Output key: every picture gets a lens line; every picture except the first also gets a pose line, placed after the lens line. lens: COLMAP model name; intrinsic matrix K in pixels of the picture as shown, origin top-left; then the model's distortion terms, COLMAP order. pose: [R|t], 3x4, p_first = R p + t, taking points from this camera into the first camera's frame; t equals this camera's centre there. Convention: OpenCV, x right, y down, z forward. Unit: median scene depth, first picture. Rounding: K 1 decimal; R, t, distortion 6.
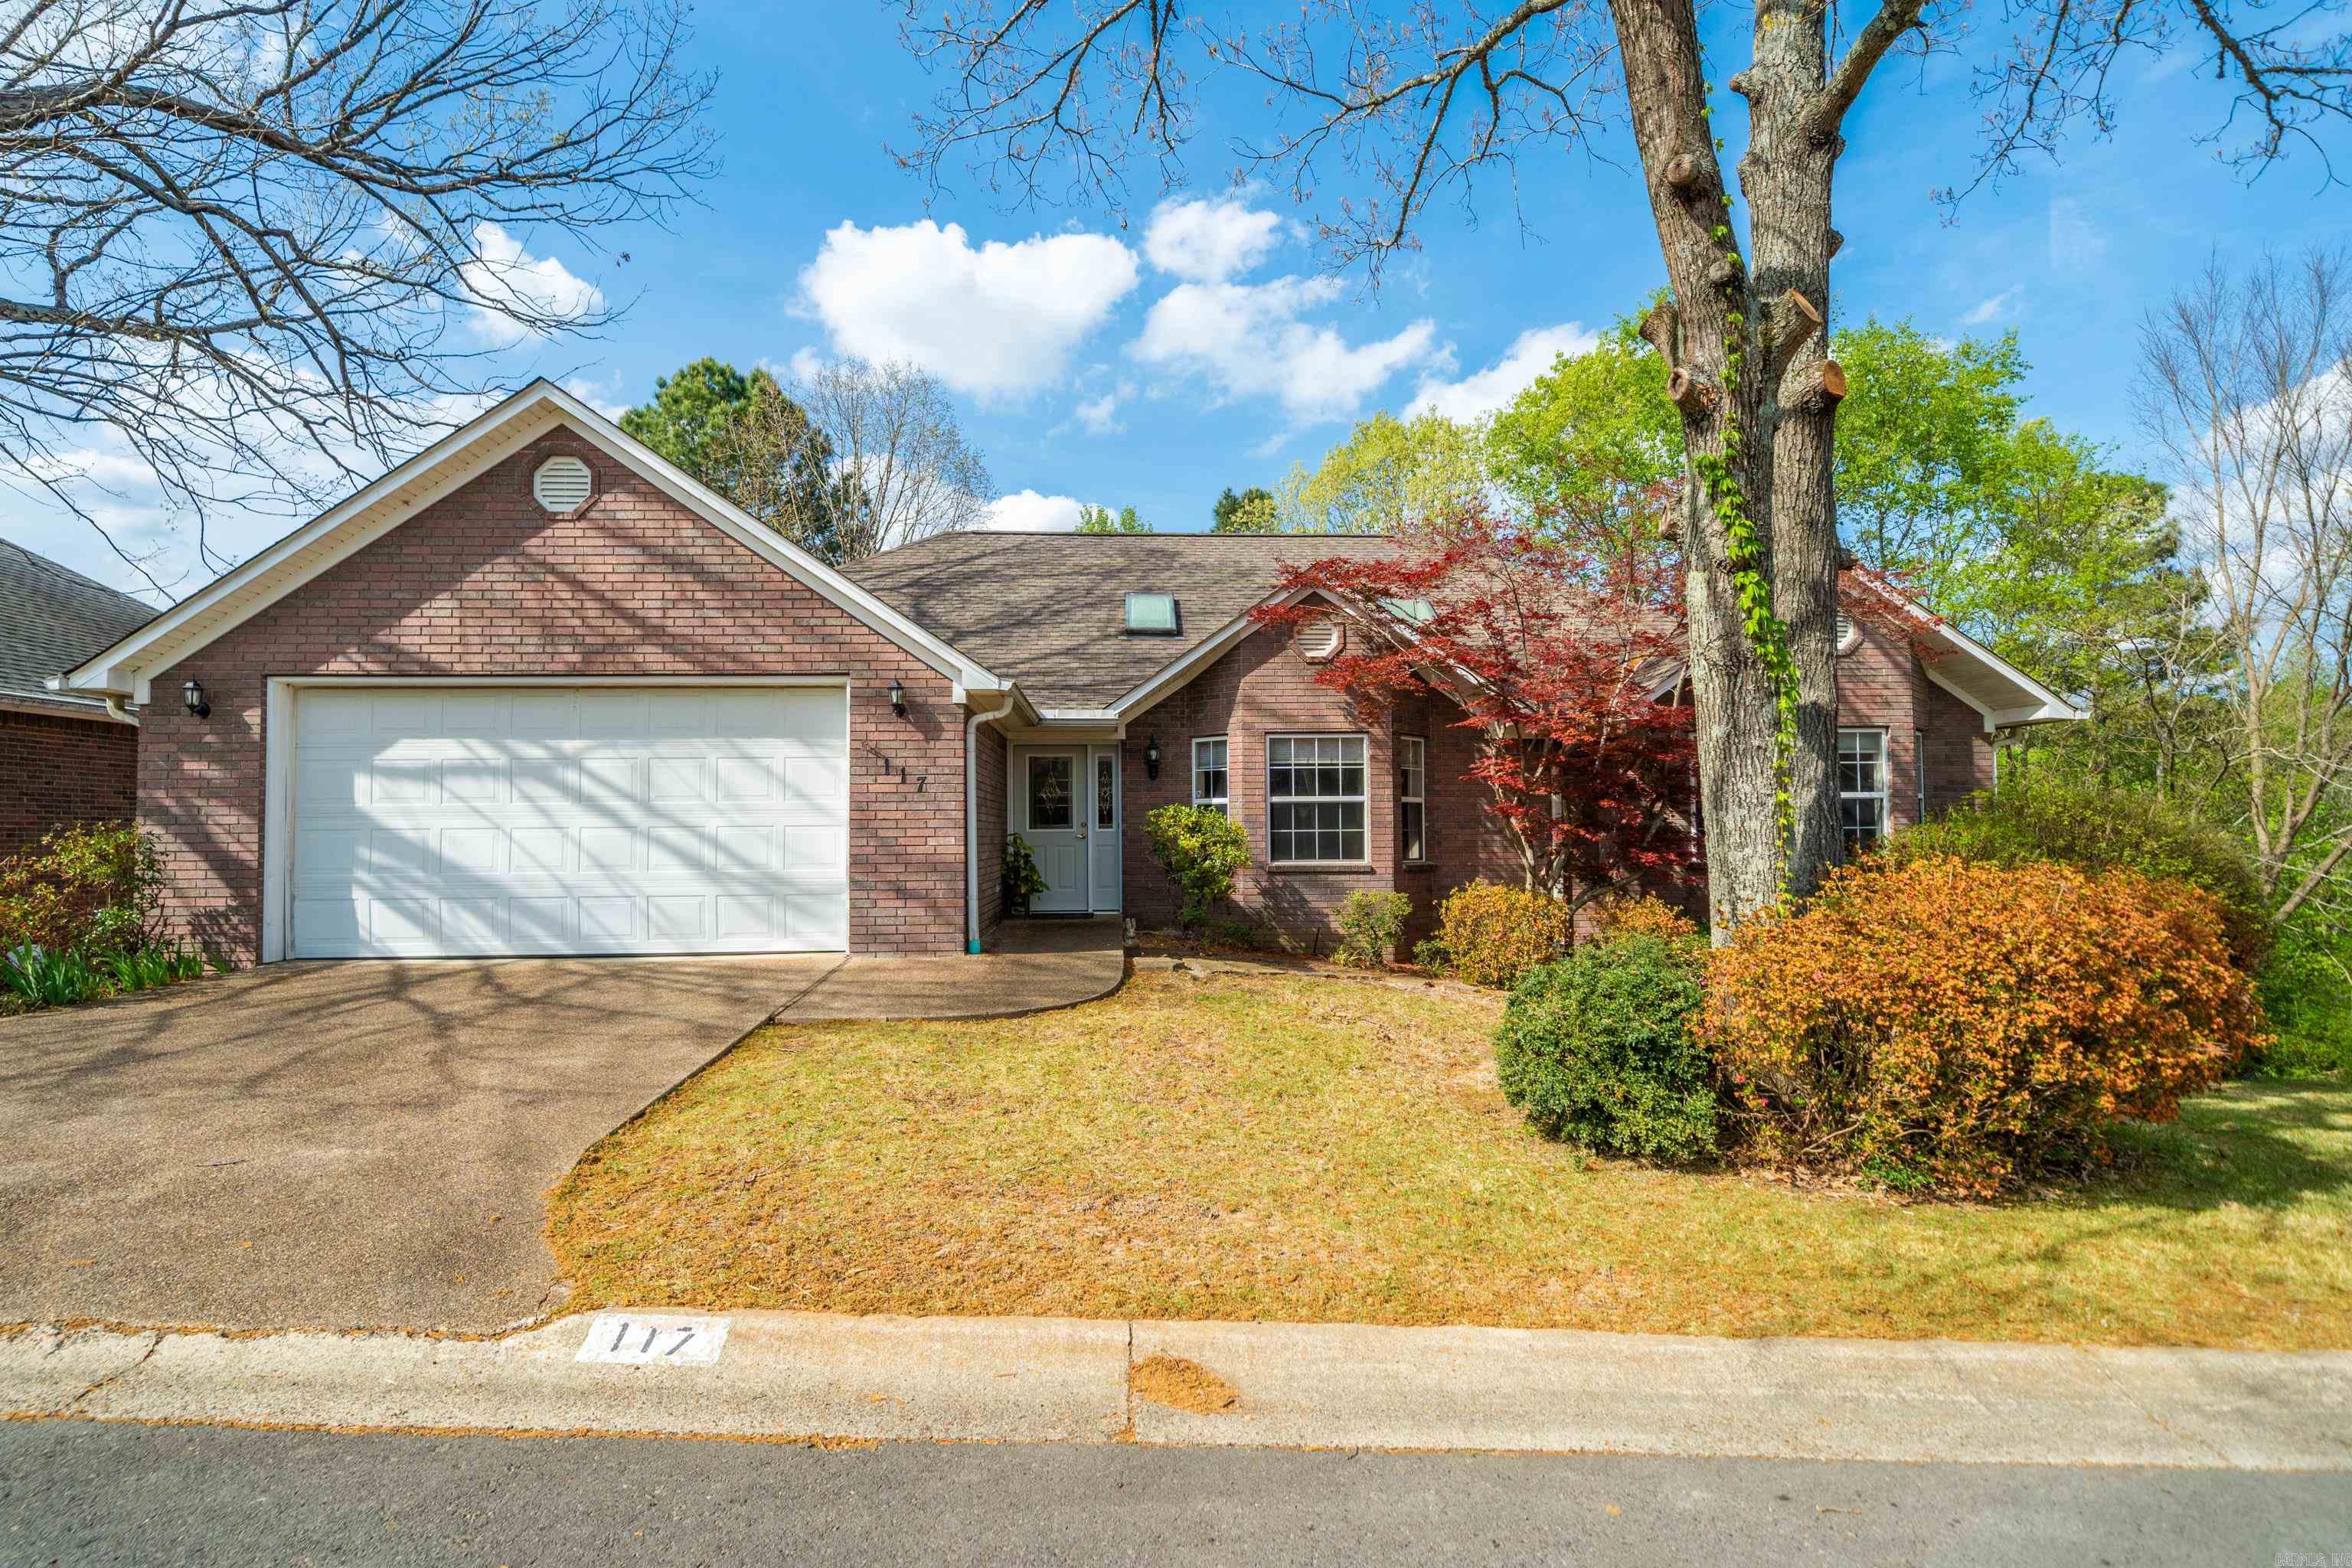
lens RADIAL K [[1244.0, 0, 1184.1], [0, 1244.0, 783.7], [0, 0, 1]] dist [0.000373, -0.001383]
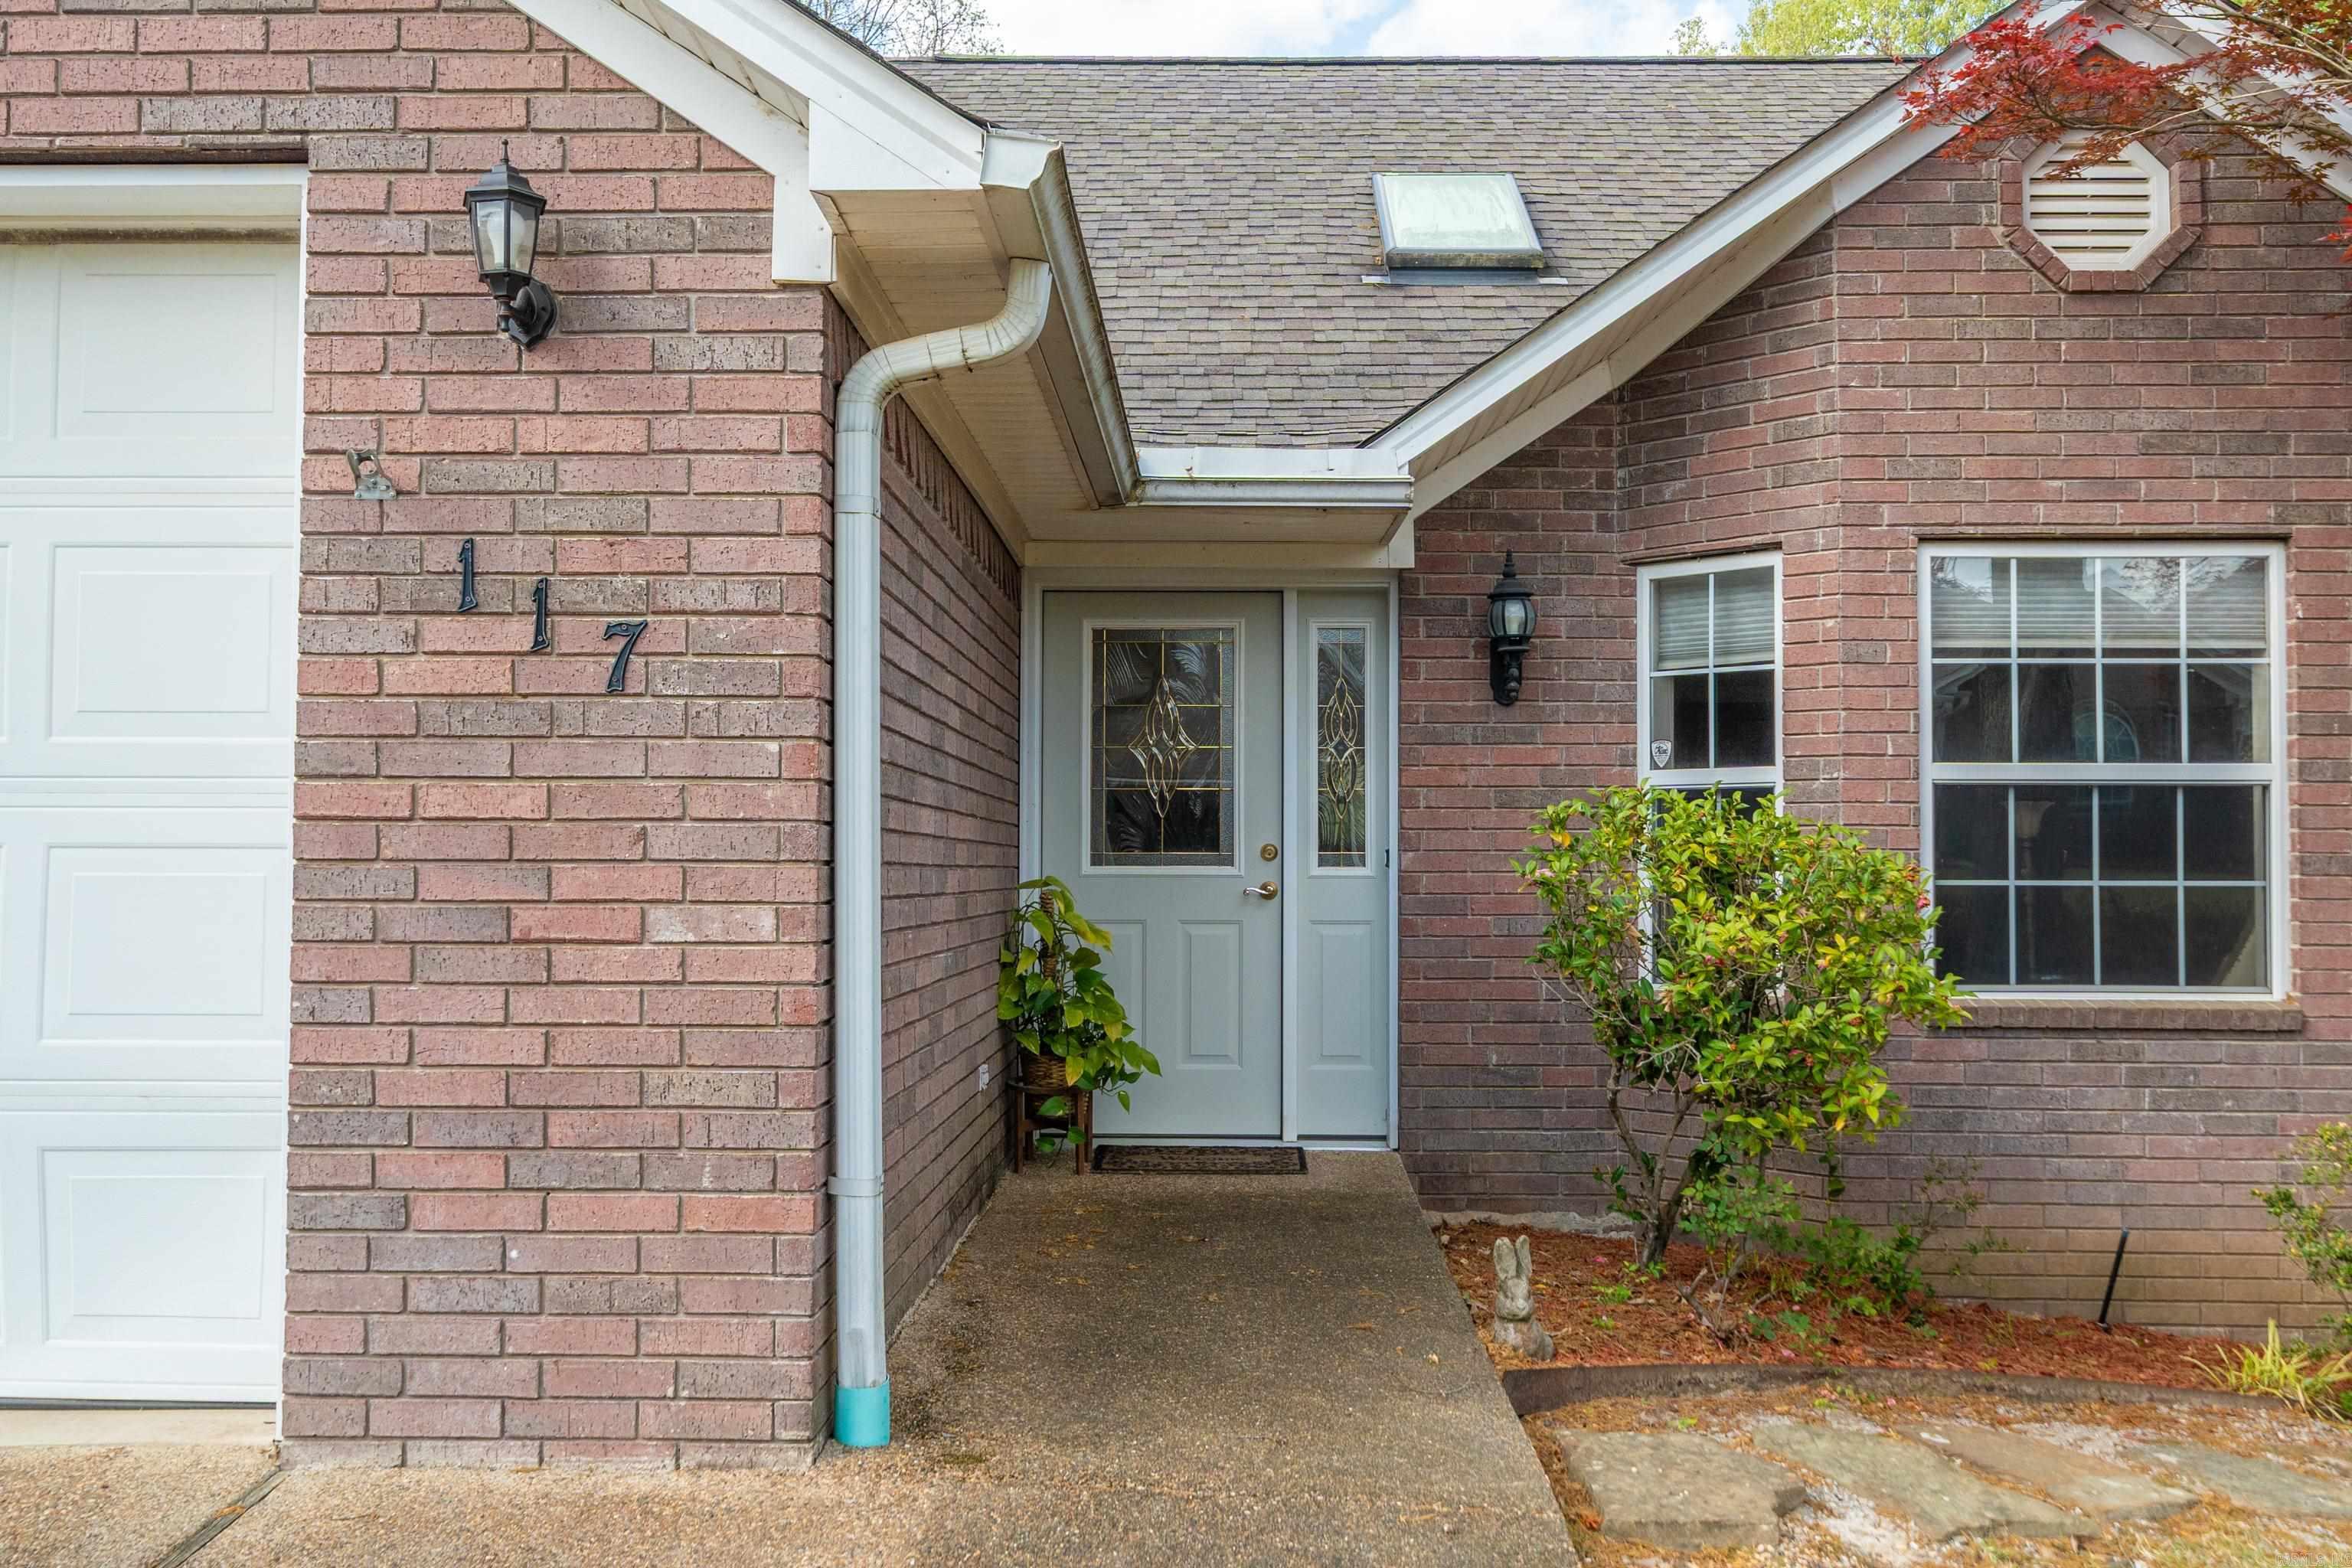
lens RADIAL K [[1939.4, 0, 1157.6], [0, 1939.4, 793.2], [0, 0, 1]] dist [-0.004542, 0.000225]
pose [[0.997415, 0.007208, -0.071500, -0.092667], [-0.007286, 0.999973, -0.000829, 0.022932], [0.071492, 0.001348, 0.997440, 0.655198]]
